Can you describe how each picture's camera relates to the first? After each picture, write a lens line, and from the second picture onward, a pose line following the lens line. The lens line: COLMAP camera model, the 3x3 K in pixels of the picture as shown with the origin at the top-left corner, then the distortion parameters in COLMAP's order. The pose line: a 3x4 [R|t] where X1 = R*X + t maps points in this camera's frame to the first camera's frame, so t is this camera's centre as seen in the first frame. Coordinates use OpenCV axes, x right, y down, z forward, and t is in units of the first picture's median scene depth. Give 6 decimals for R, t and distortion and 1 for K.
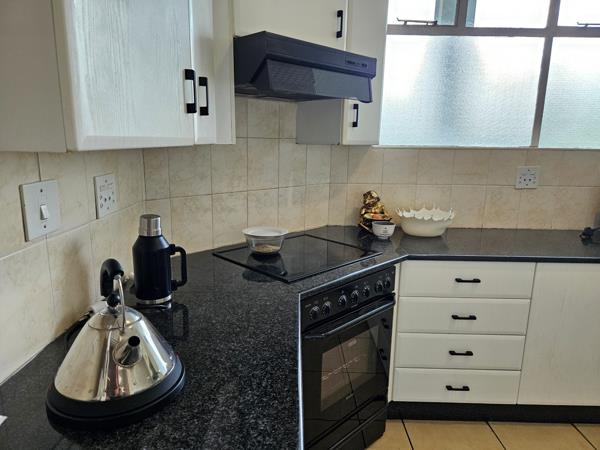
lens RADIAL K [[401.3, 0, 297.8], [0, 401.3, 221.9], [0, 0, 1]] dist [0.064860, -0.054455]
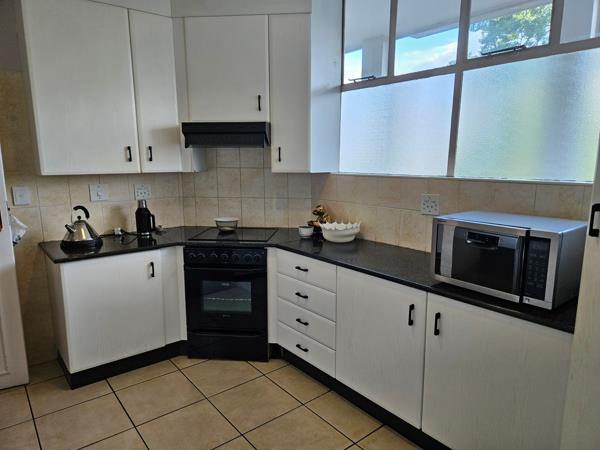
lens RADIAL K [[401.3, 0, 285.1], [0, 401.3, 224.2], [0, 0, 1]] dist [0.064860, -0.054455]
pose [[0.624749, 0.112372, -0.772697, 1.233459], [-0.143878, 0.989212, 0.027529, -0.034657], [0.767455, 0.093976, 0.634177, 0.039084]]
